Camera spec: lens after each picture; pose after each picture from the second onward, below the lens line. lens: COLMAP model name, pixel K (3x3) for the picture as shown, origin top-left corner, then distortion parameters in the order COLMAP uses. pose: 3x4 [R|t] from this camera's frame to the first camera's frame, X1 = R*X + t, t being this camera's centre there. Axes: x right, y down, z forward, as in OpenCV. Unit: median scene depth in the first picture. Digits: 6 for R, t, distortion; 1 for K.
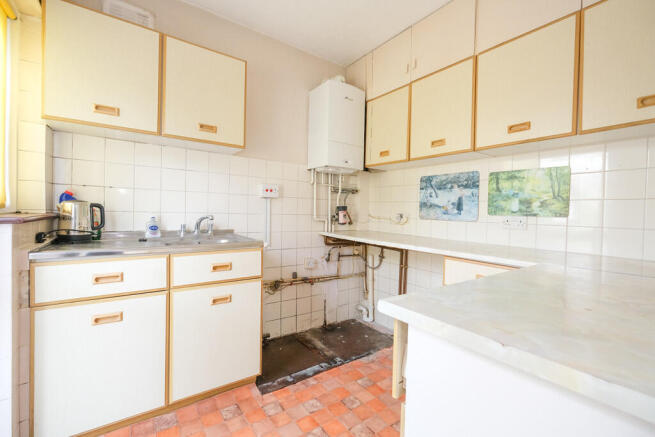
lens RADIAL K [[280.0, 0, 329.9], [0, 280.0, 217.3], [0, 0, 1]] dist [-0.001168, 0.000158]
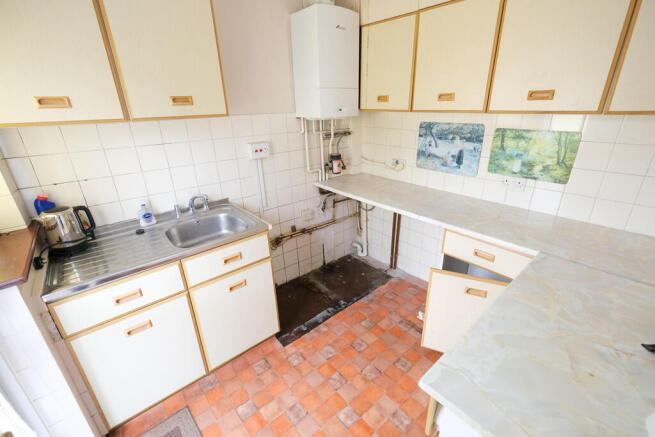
lens RADIAL K [[280.0, 0, 329.9], [0, 280.0, 217.3], [0, 0, 1]] dist [-0.001168, 0.000158]
pose [[0.995380, -0.074911, 0.060065, -0.060663], [0.049256, 0.935350, 0.350276, -0.215034], [-0.082421, -0.345699, 0.934719, 0.054288]]
